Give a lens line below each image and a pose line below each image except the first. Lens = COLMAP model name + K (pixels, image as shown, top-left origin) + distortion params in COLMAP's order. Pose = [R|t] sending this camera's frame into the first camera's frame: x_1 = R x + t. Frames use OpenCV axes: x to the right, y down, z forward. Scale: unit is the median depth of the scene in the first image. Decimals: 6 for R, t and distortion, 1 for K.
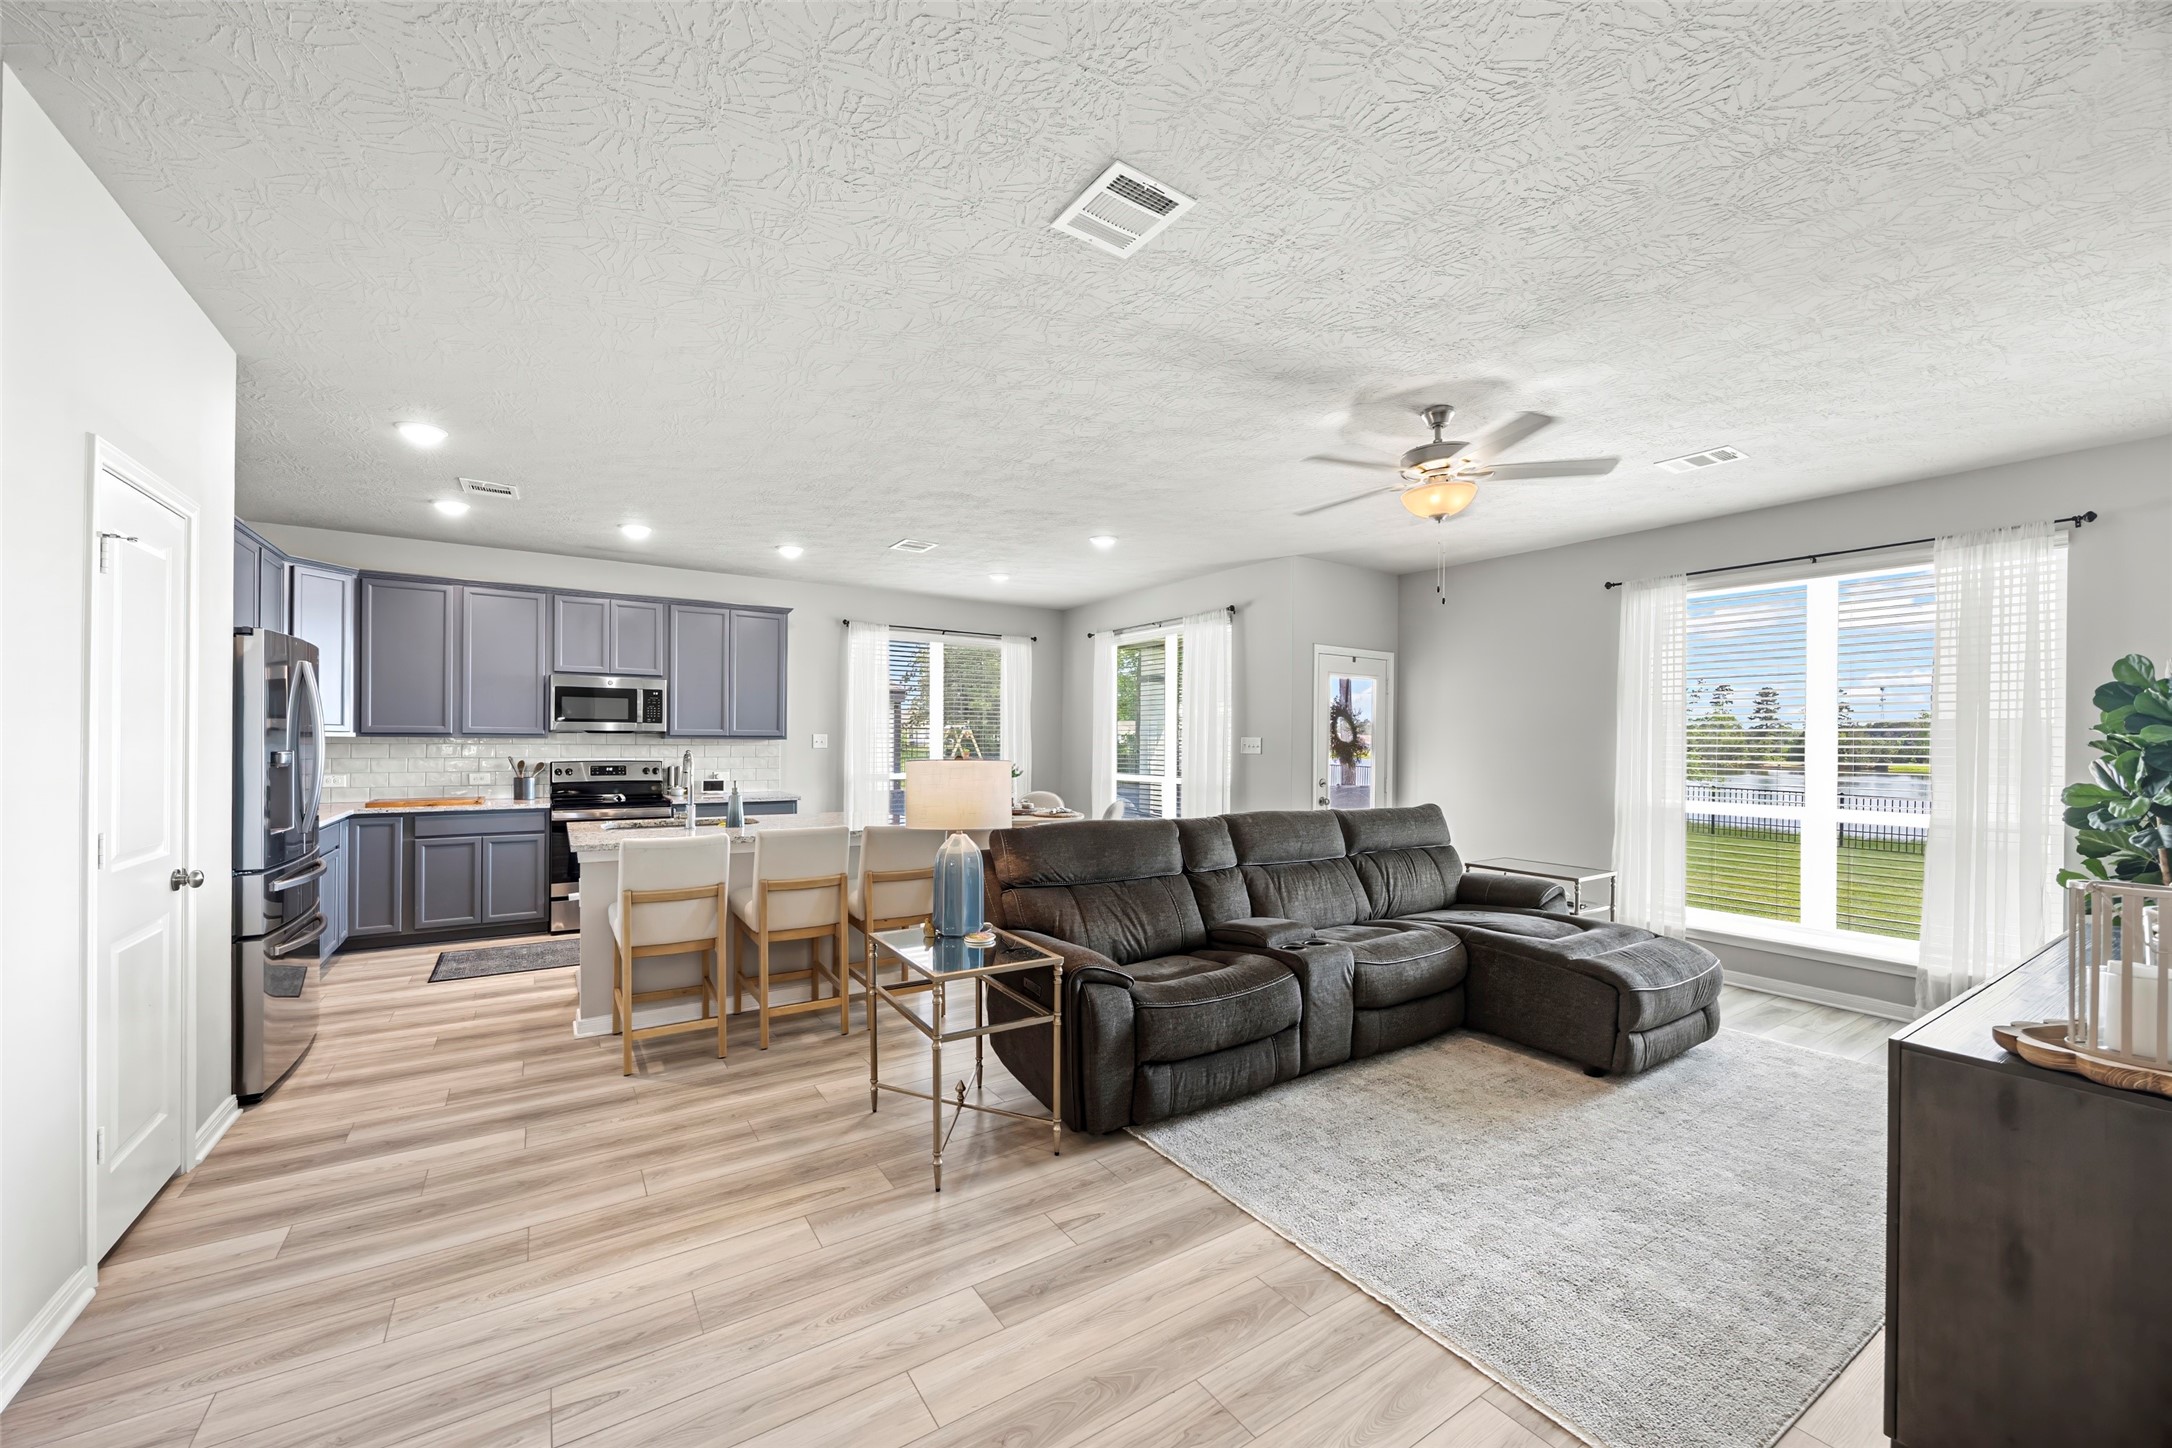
lens RADIAL K [[827.2, 0, 1087.5], [0, 827.2, 739.7], [0, 0, 1]] dist [-0.006567, 0.000233]
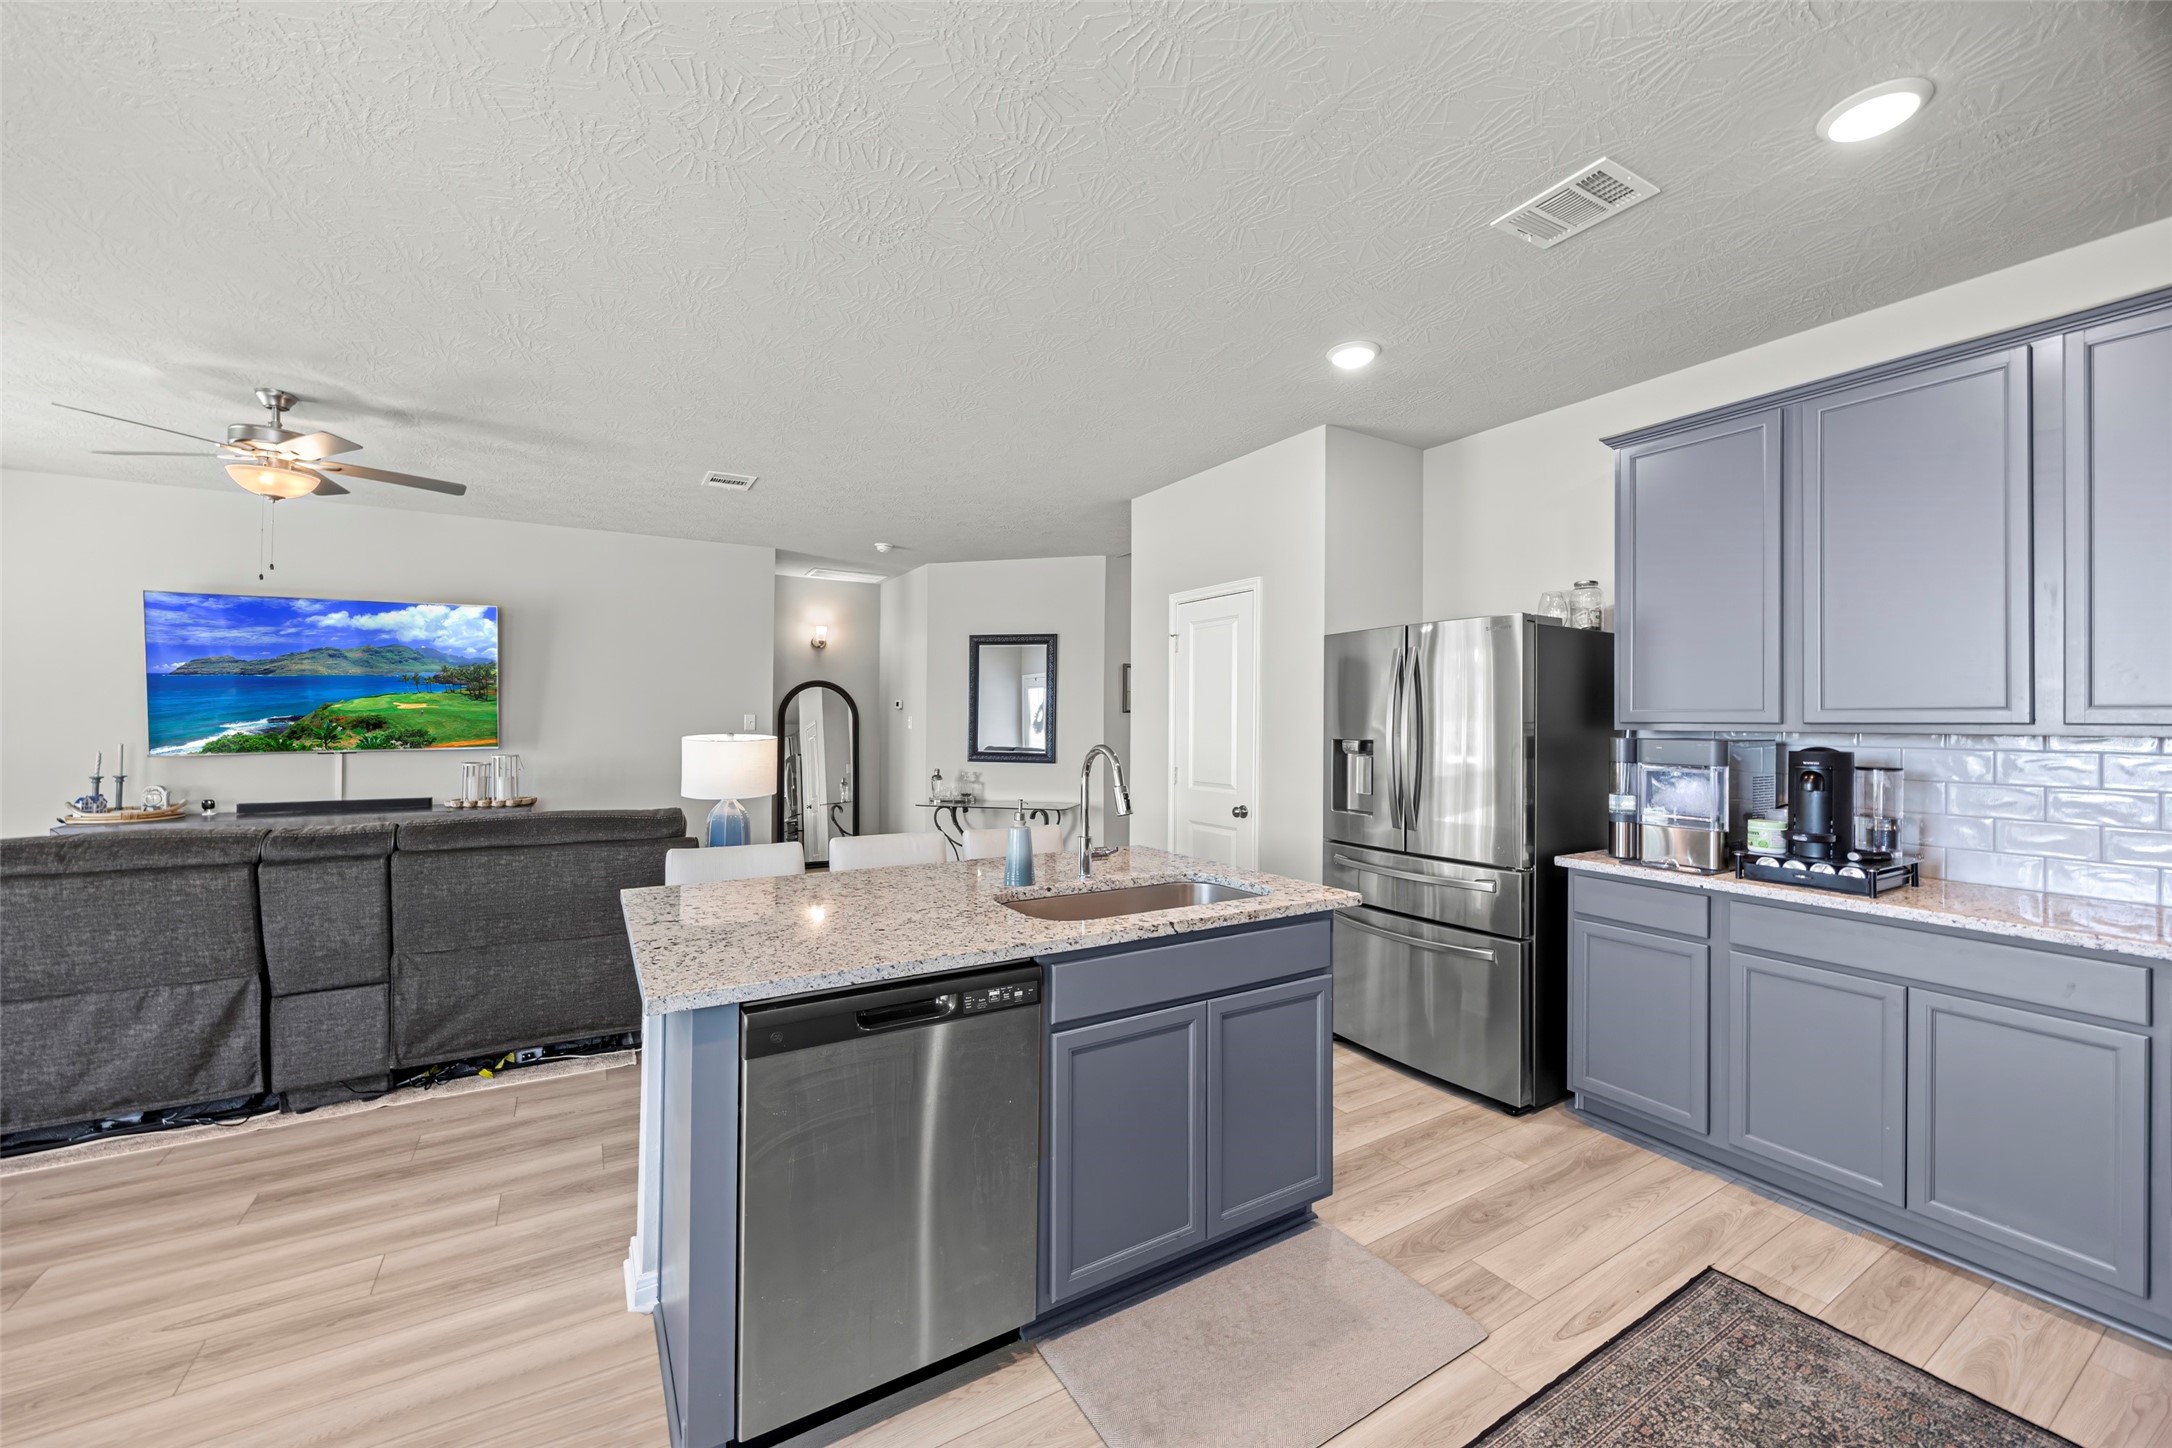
lens RADIAL K [[827.2, 0, 1076.7], [0, 827.2, 713.5], [0, 0, 1]] dist [-0.006567, 0.000233]
pose [[-0.998949, -0.015193, 0.043253, -0.358141], [-0.015442, 0.999866, -0.005423, -0.003086], [-0.043165, -0.006085, -0.999049, 1.128822]]
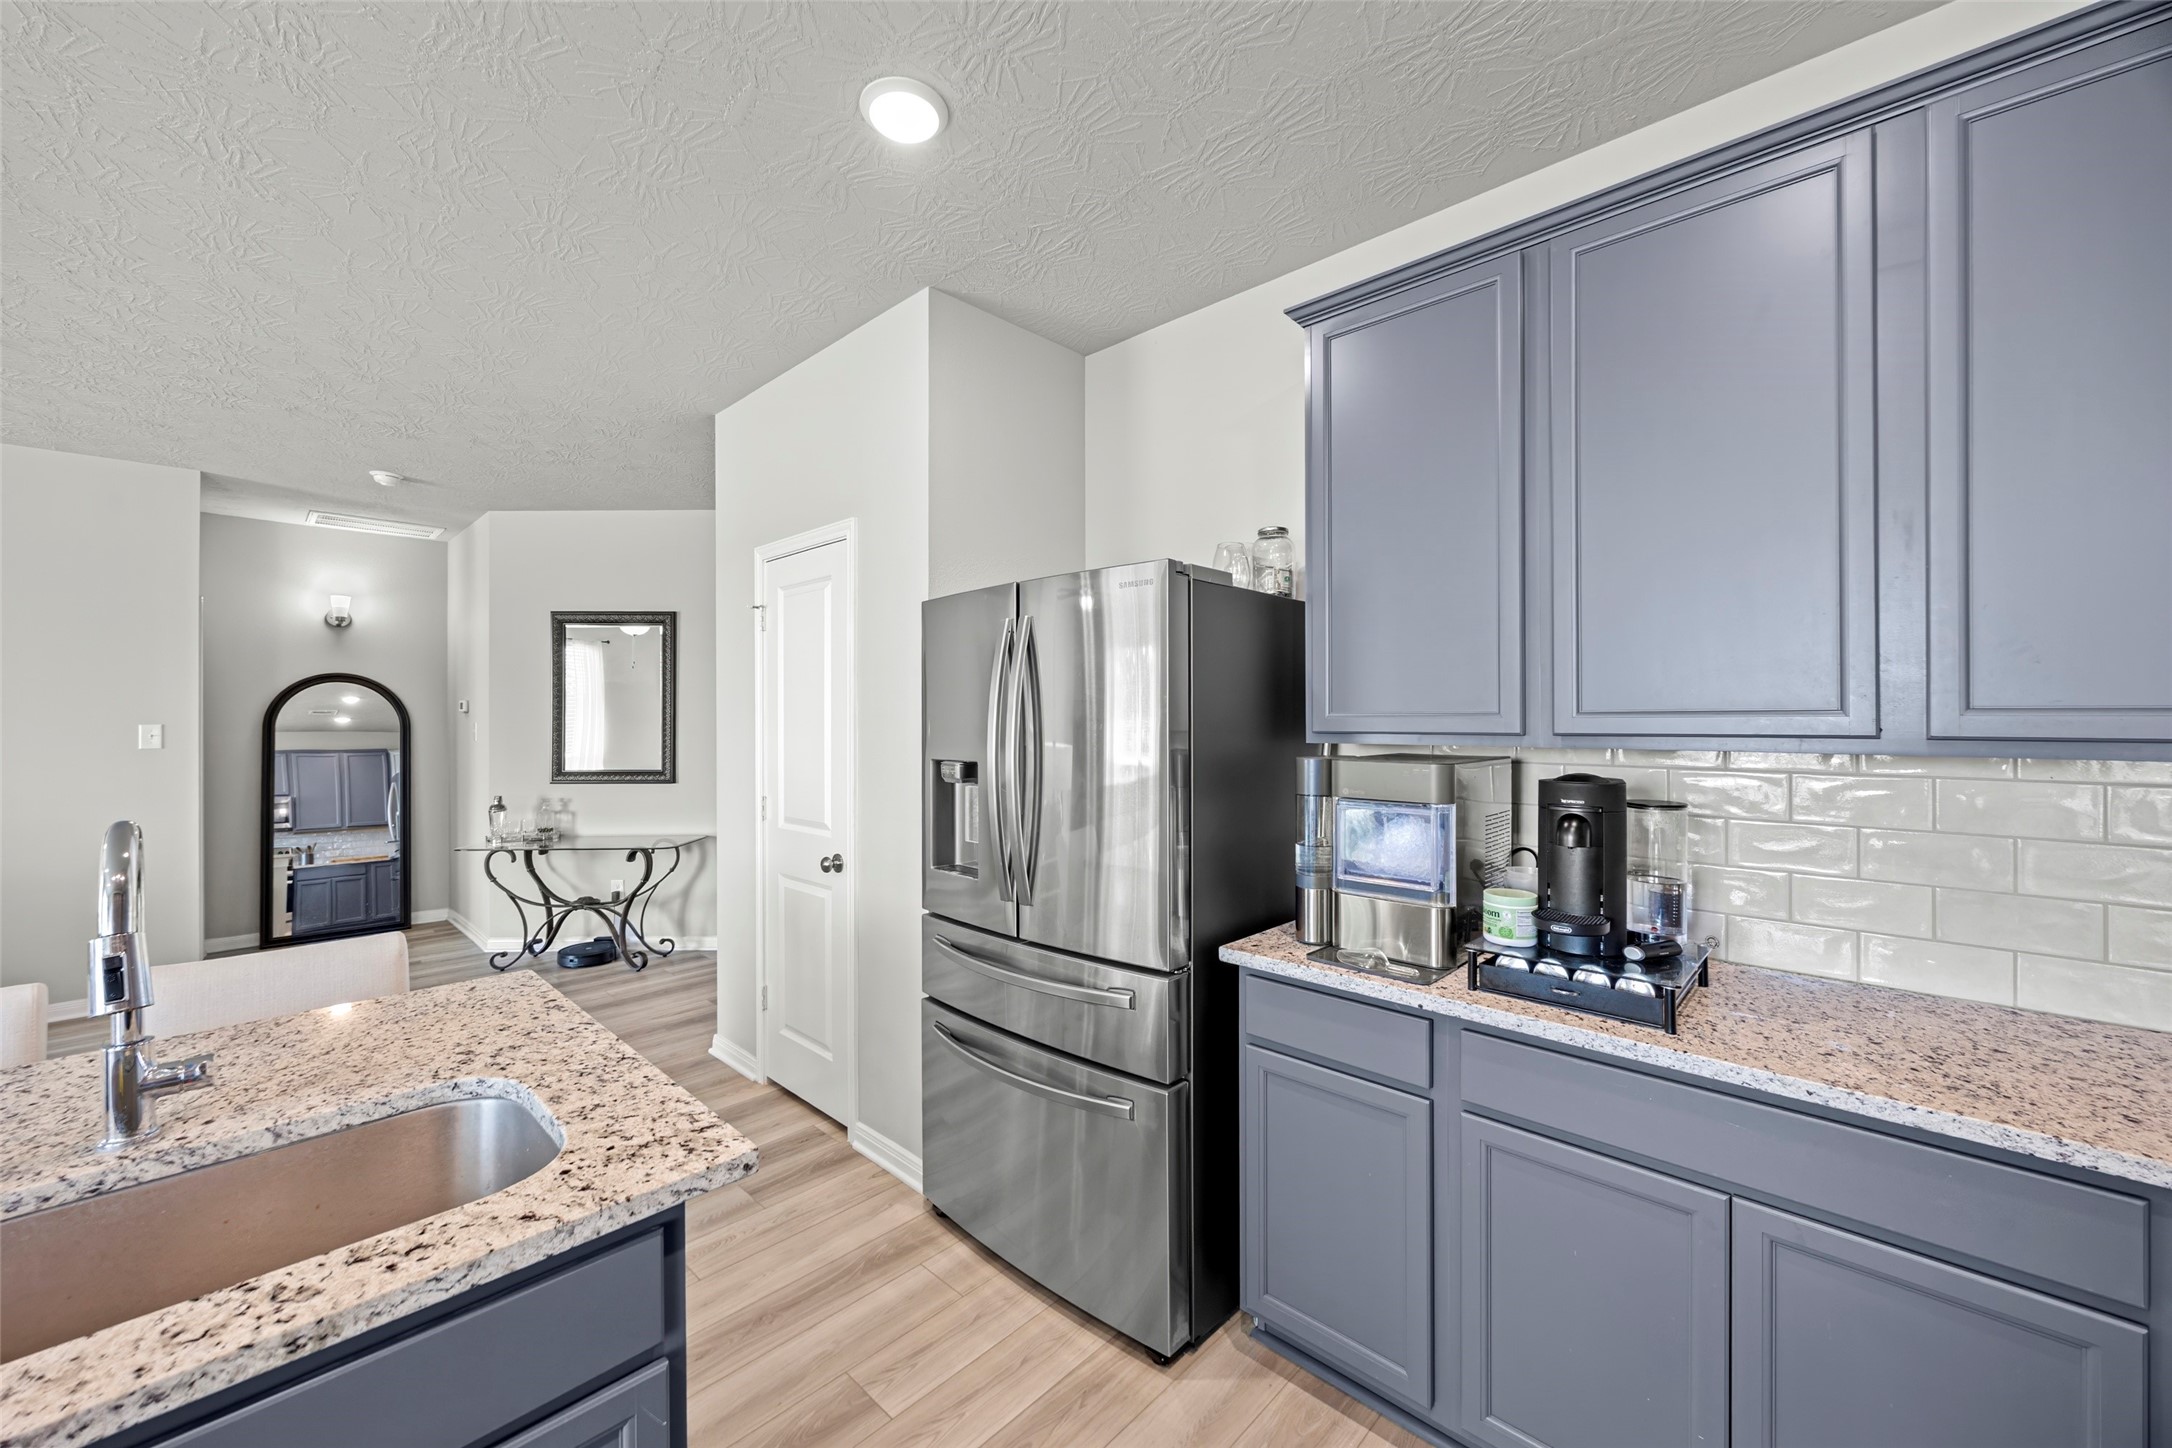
lens RADIAL K [[827.2, 0, 1083.2], [0, 827.2, 715.9], [0, 0, 1]] dist [-0.006567, 0.000233]
pose [[-0.974170, -0.005455, -0.225749, -0.499351], [-0.005338, 0.999985, -0.001126, -0.011456], [0.225751, 0.000108, -0.974185, 0.920687]]
